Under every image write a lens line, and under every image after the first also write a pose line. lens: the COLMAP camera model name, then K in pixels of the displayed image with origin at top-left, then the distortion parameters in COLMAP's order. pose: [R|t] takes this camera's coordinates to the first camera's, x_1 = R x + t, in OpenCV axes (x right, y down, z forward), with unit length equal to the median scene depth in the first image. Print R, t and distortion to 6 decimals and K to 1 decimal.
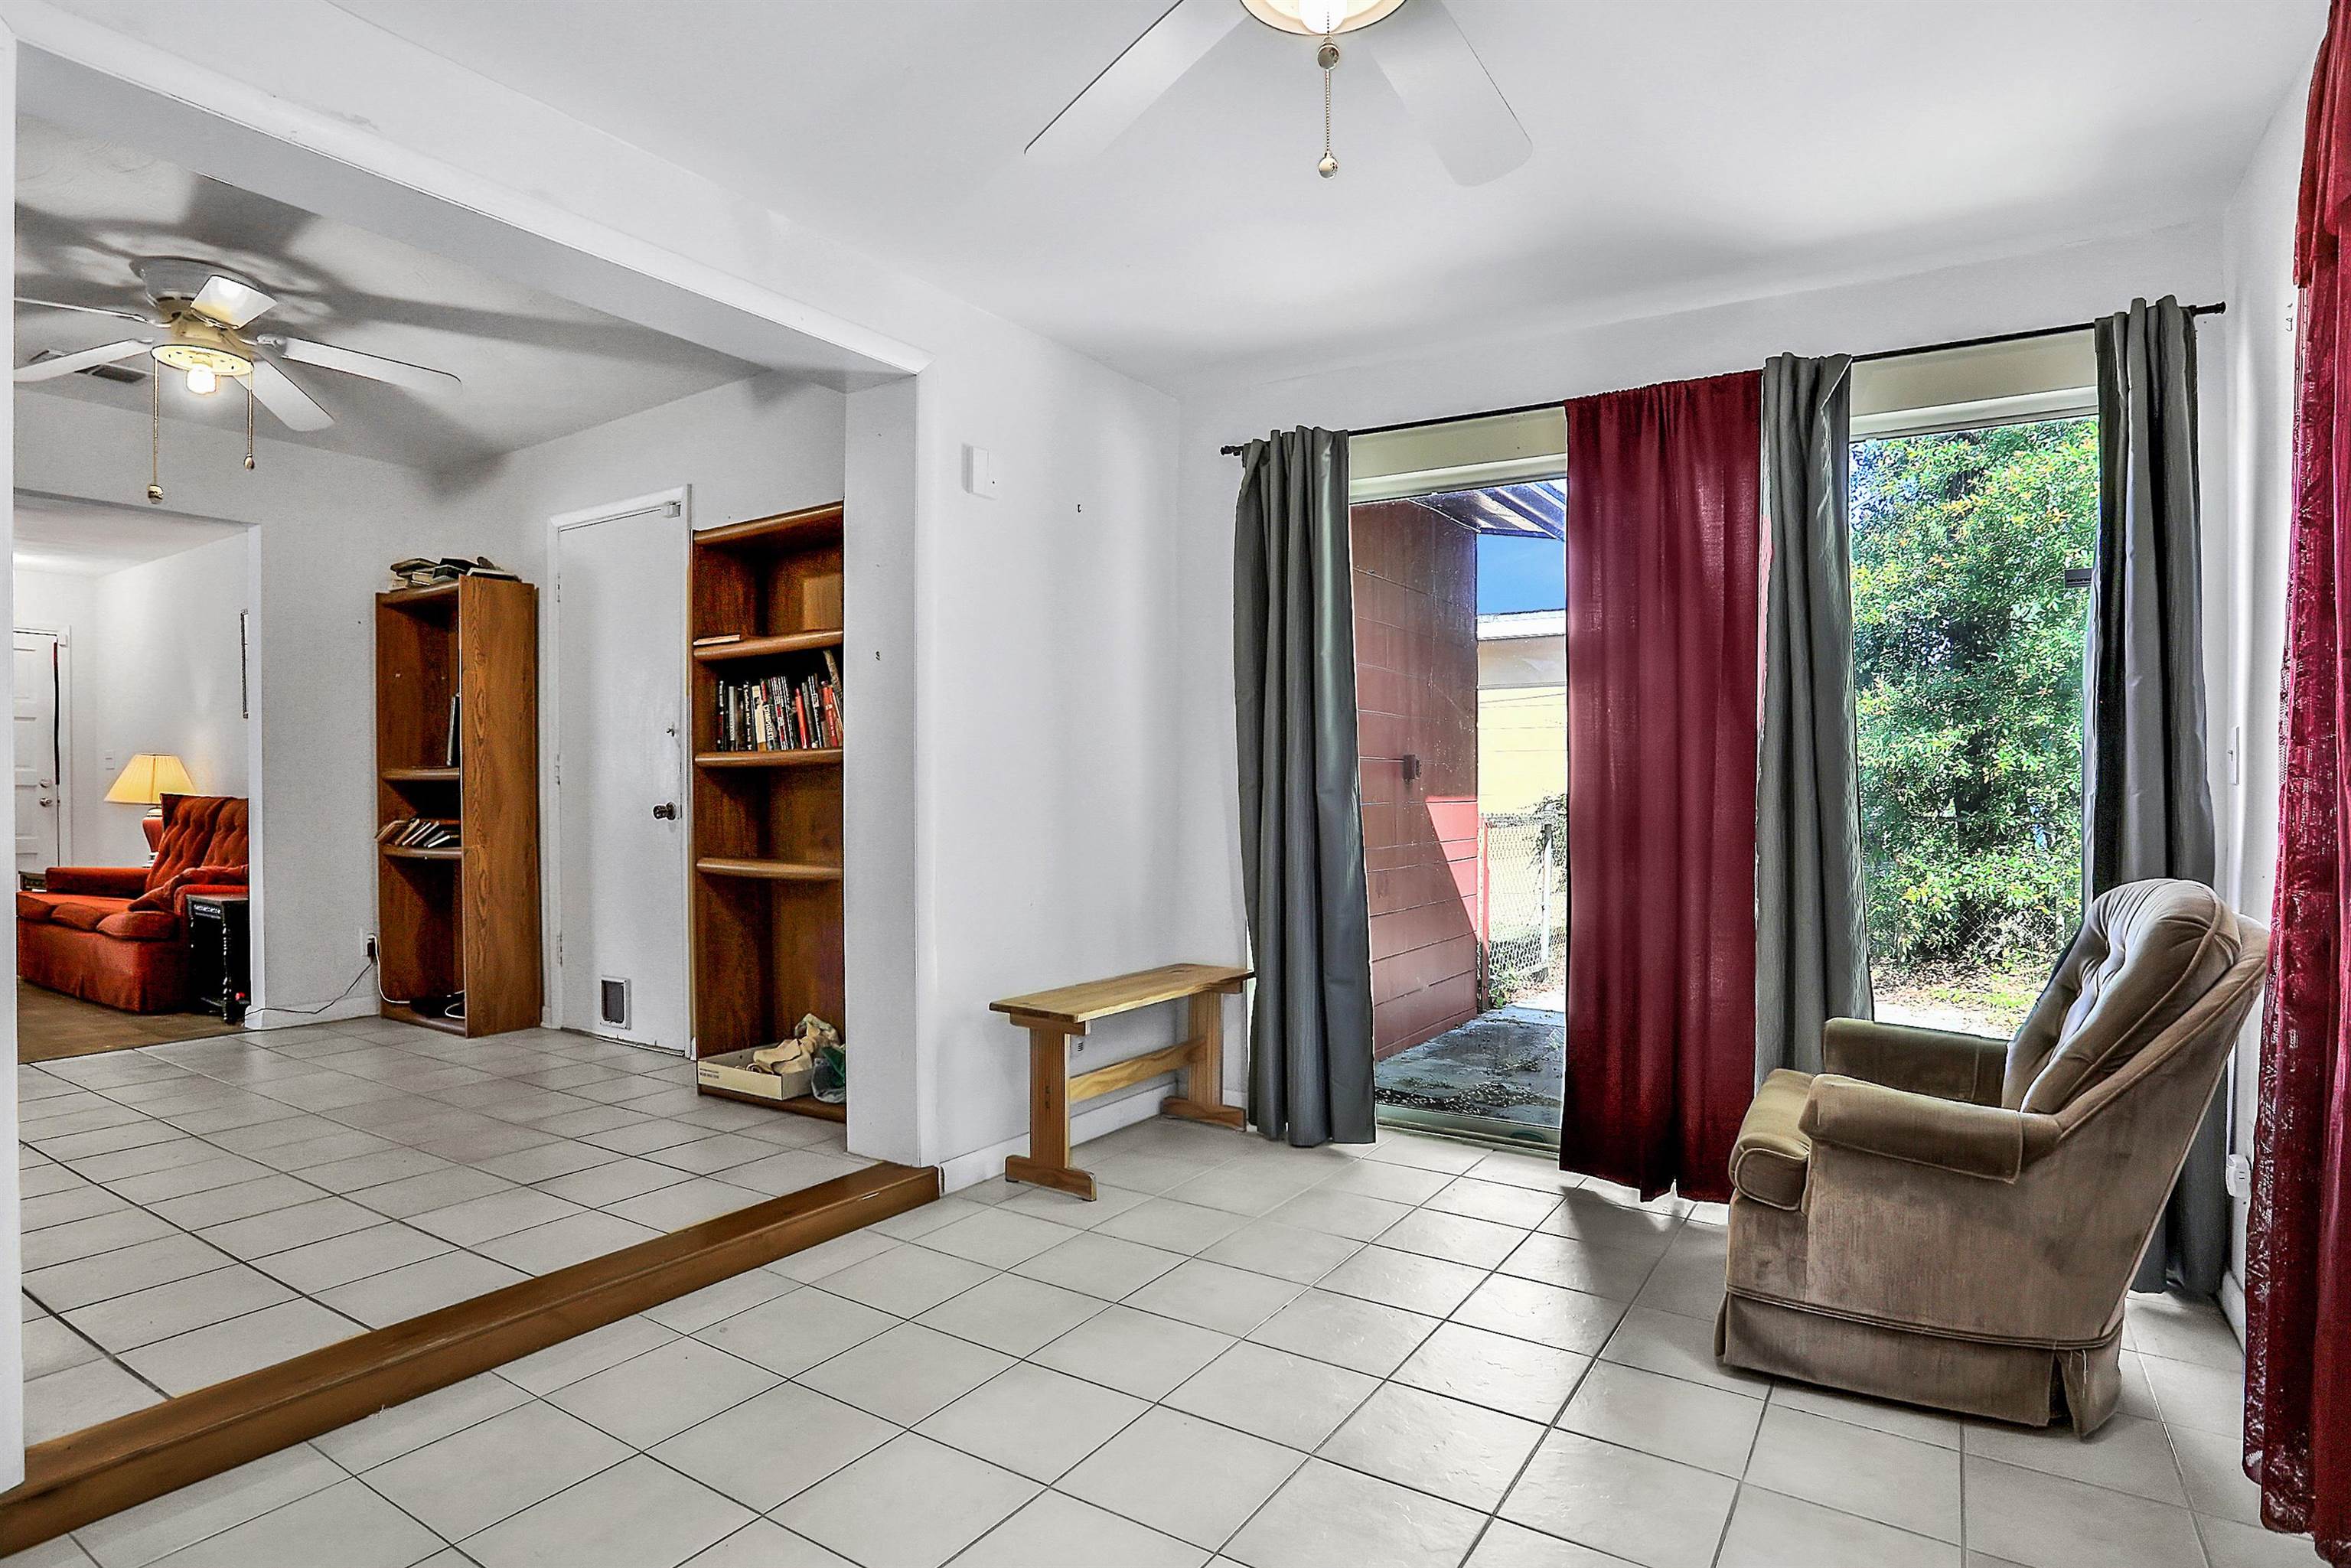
lens RADIAL K [[1245.4, 0, 1179.1], [0, 1245.4, 795.3], [0, 0, 1]] dist [-0.036545, 0.009020]
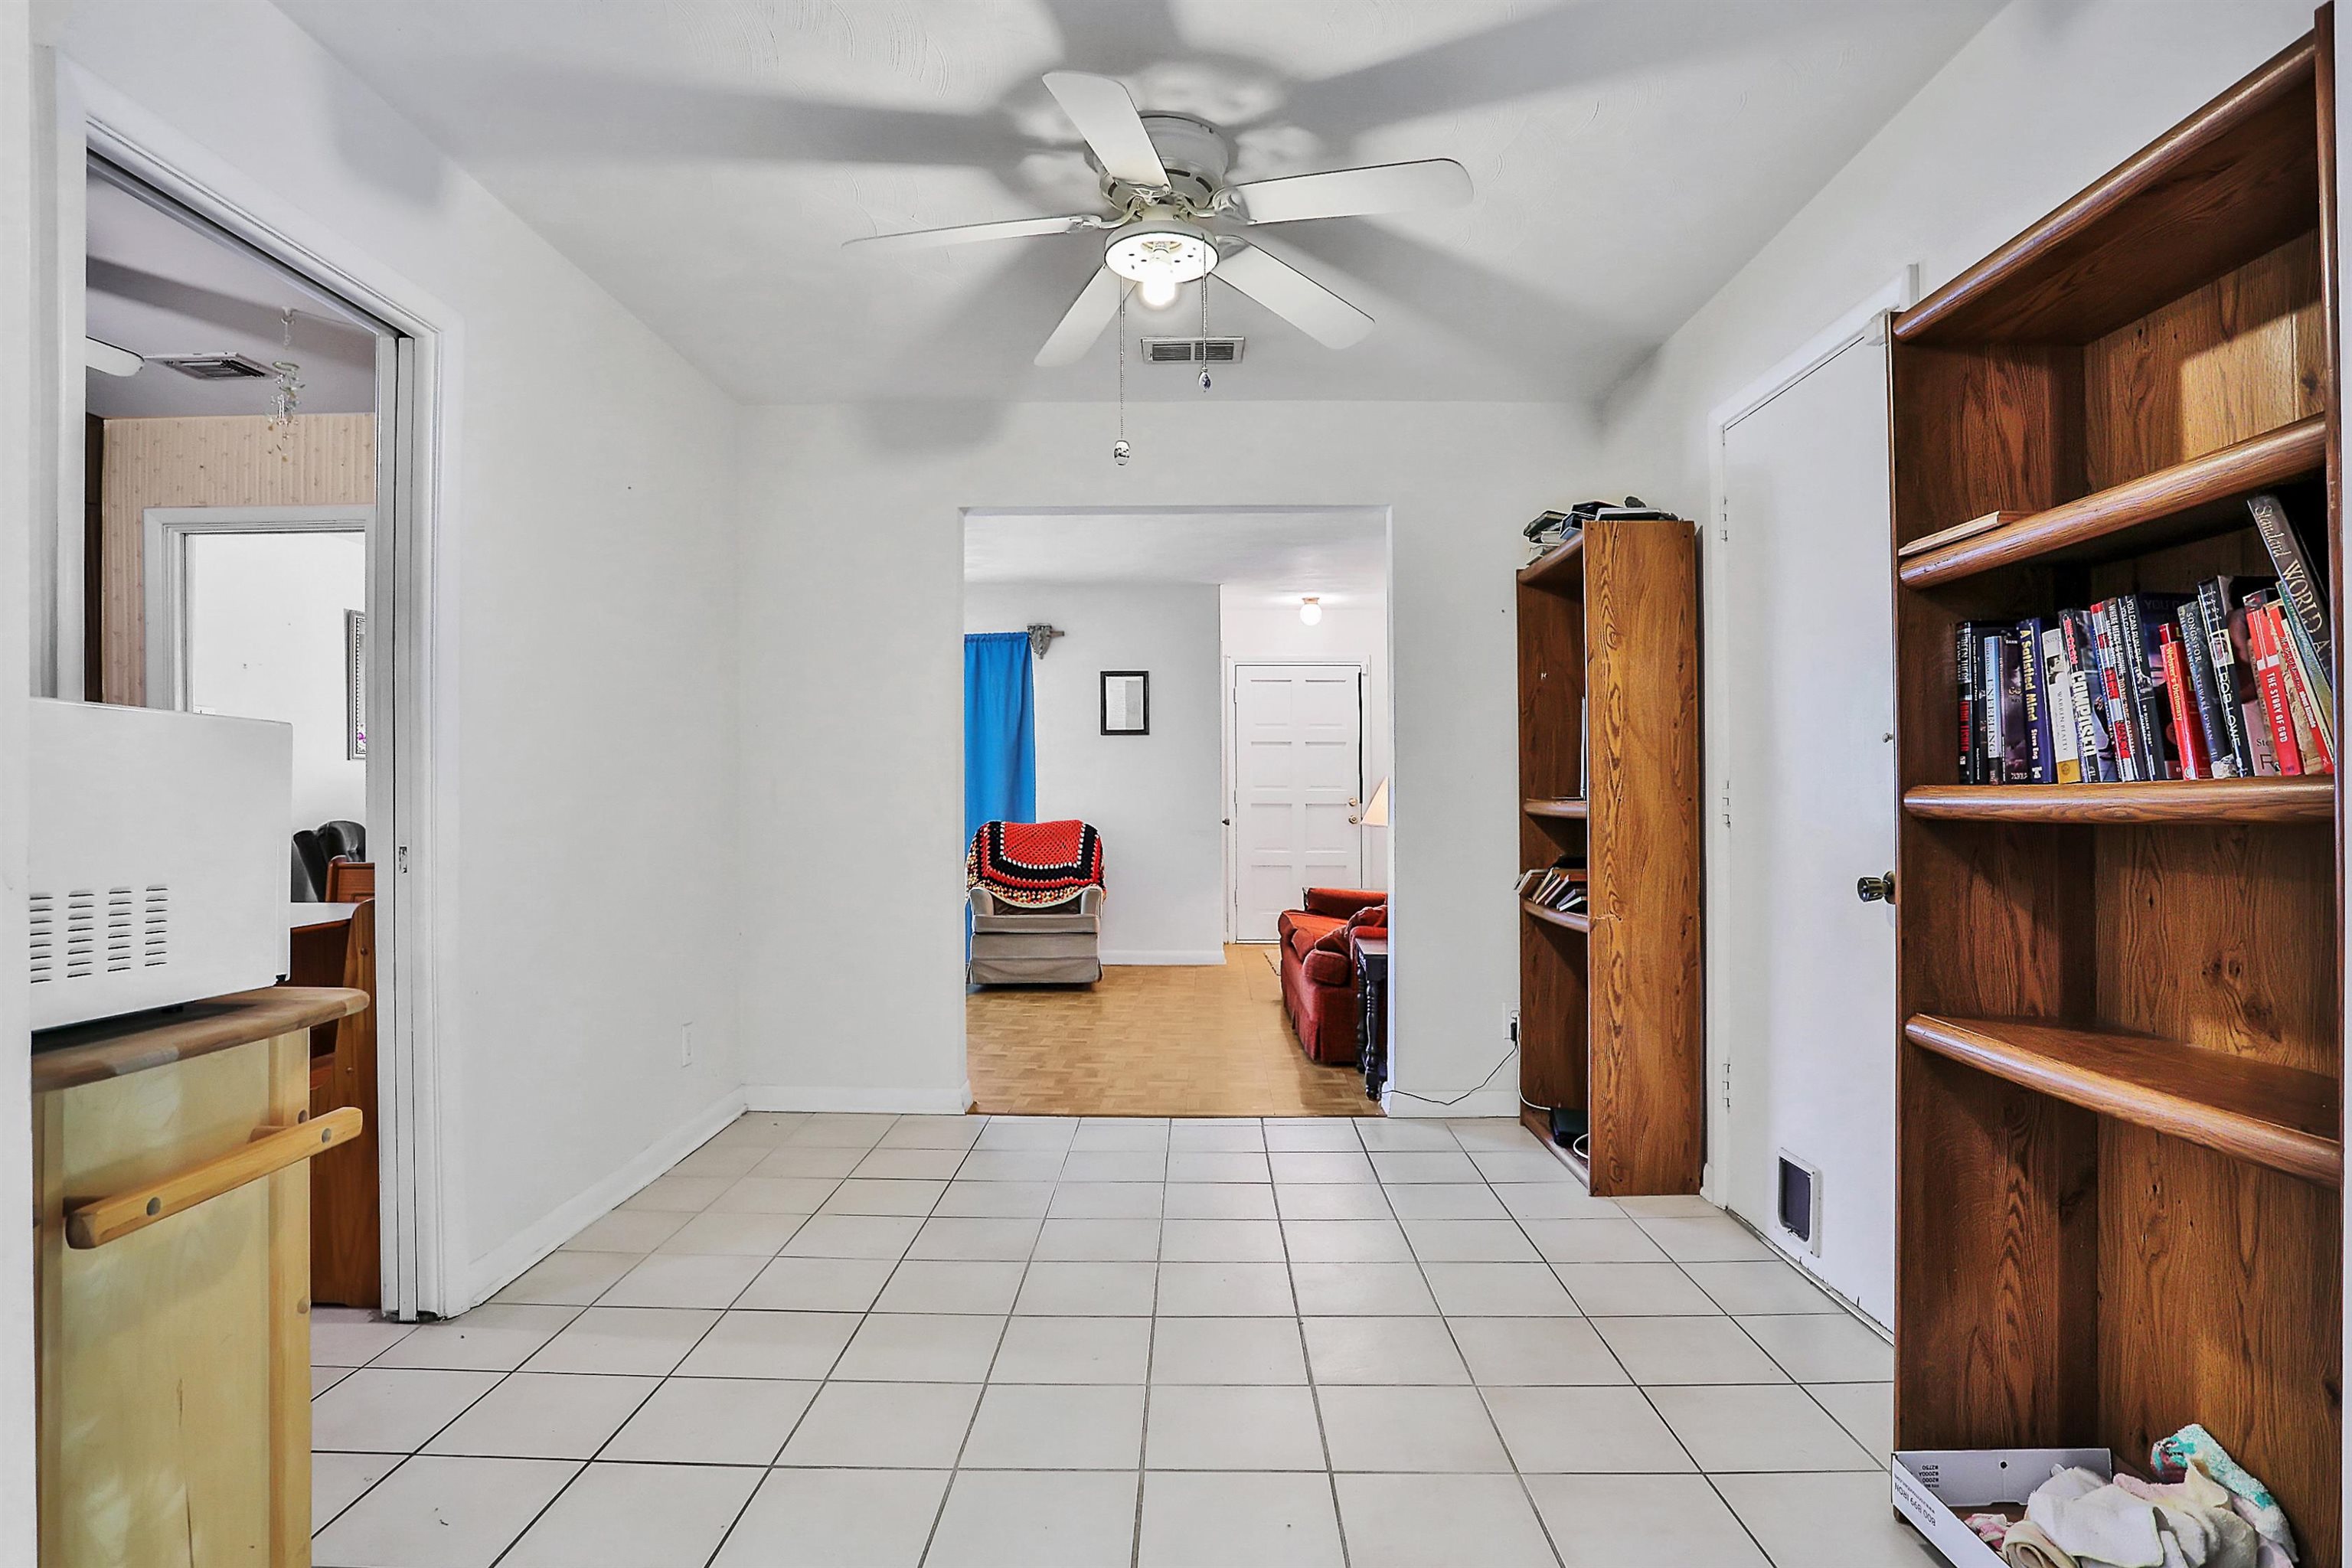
lens RADIAL K [[1245.9, 0, 1191.2], [0, 1245.9, 794.4], [0, 0, 1]] dist [-0.036545, 0.009020]
pose [[0.552639, -0.000077, -0.833421, -0.151108], [-0.000646, 1.000000, -0.000520, -0.030607], [0.833421, 0.000826, 0.552639, 0.512302]]
